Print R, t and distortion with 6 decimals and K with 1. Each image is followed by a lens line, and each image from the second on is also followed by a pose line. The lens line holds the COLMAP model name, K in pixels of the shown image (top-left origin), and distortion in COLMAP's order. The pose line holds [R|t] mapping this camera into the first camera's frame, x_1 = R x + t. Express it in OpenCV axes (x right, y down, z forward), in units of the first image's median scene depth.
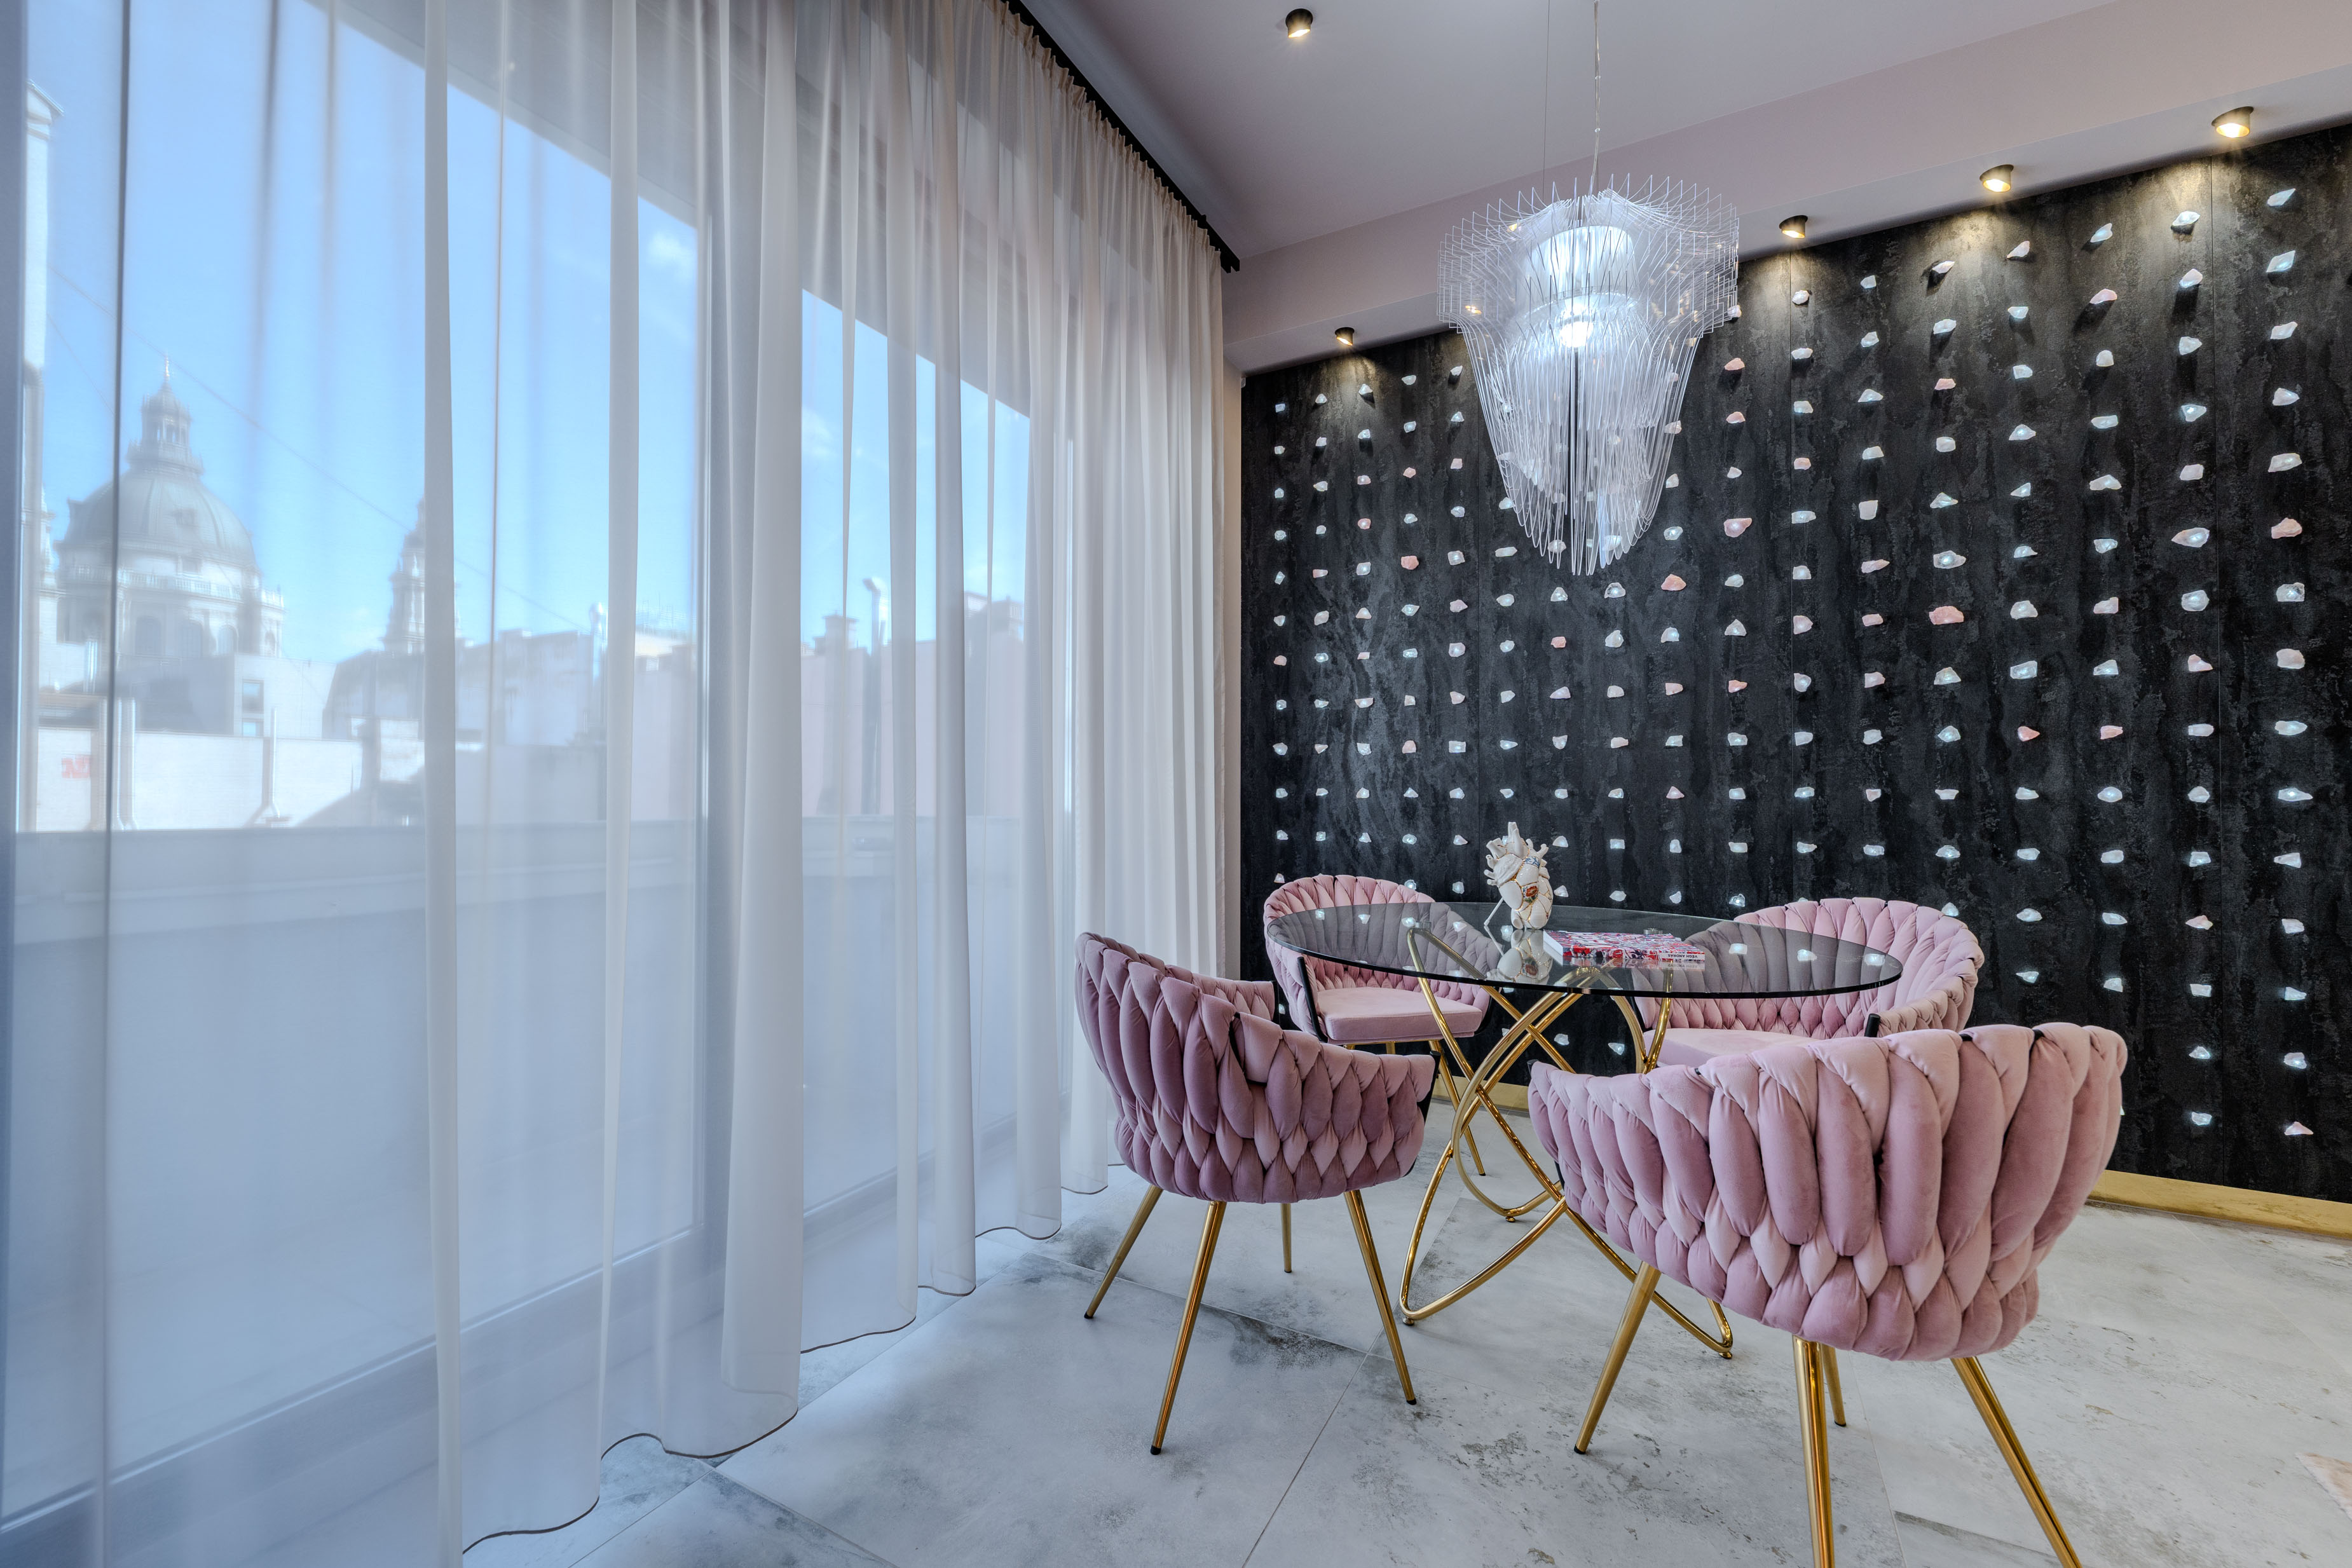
lens RADIAL K [[965.0, 0, 1172.7], [0, 965.0, 782.5], [0, 0, 1]] dist [0.011974, -0.003188]
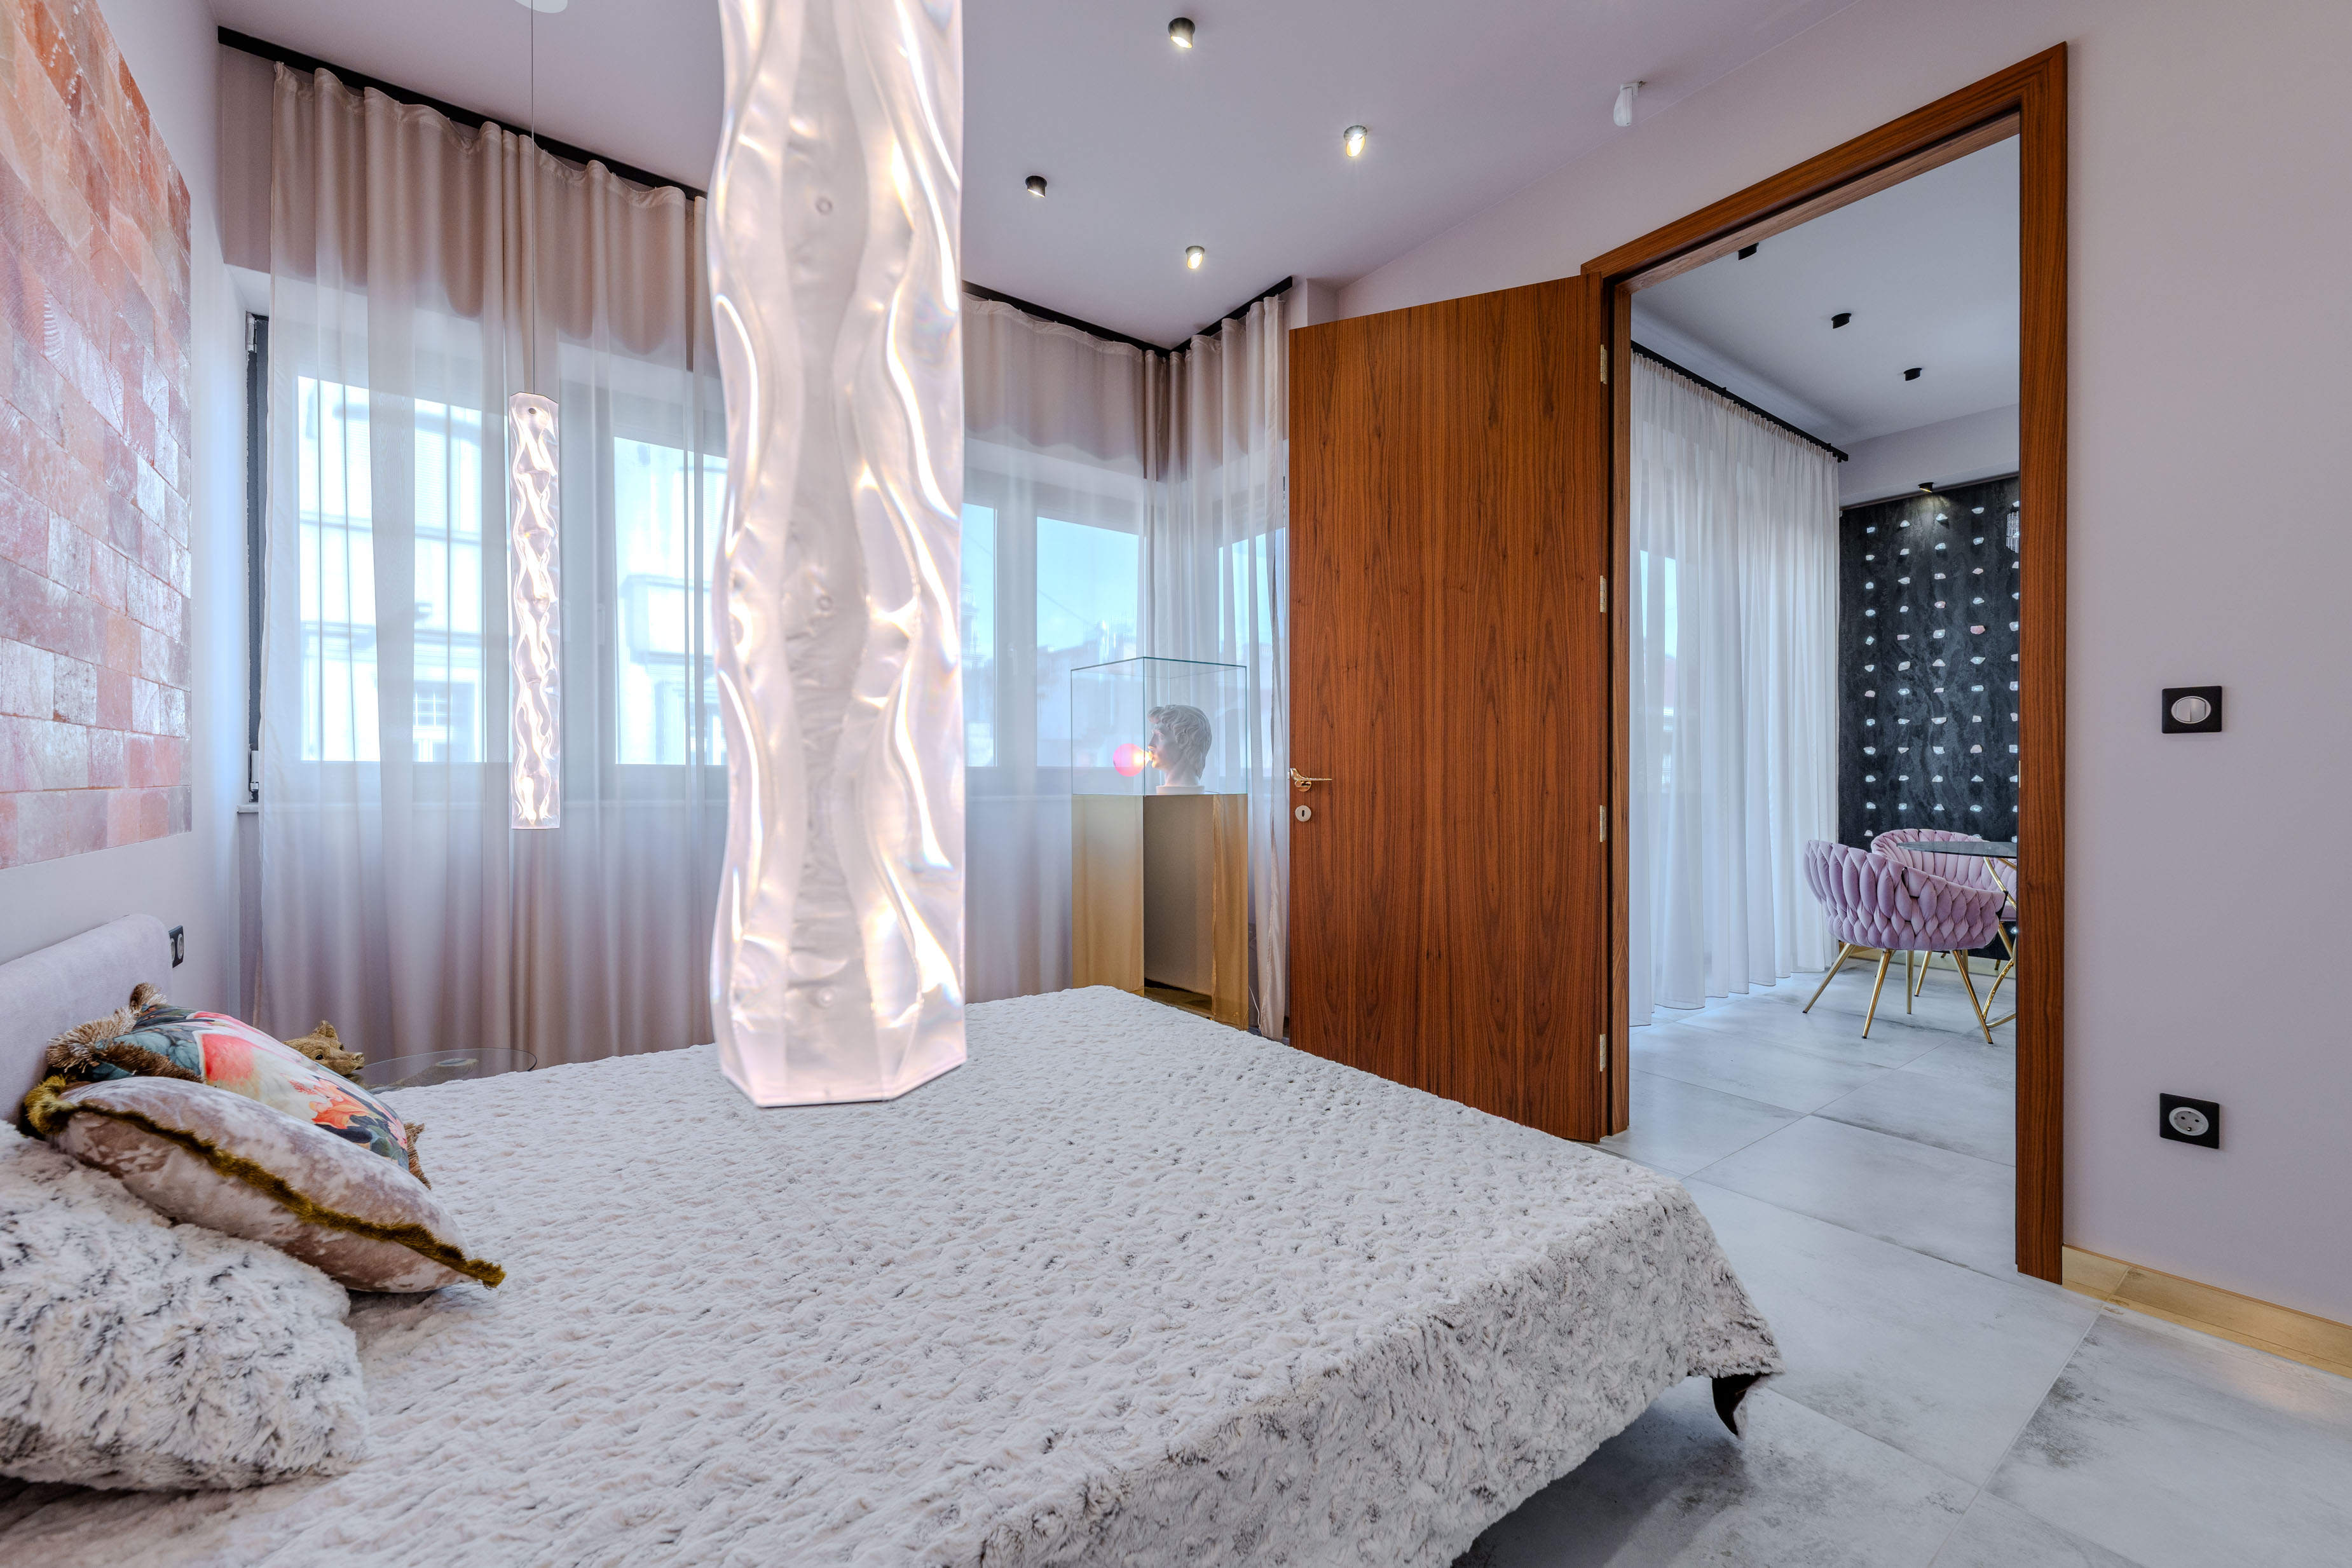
lens RADIAL K [[965.0, 0, 1159.2], [0, 965.0, 783.7], [0, 0, 1]] dist [0.011974, -0.003188]
pose [[0.908355, 0.001211, -0.418197, -0.286102], [0.006920, 0.999815, 0.017926, -0.017562], [0.418142, -0.019177, 0.908179, -0.939629]]
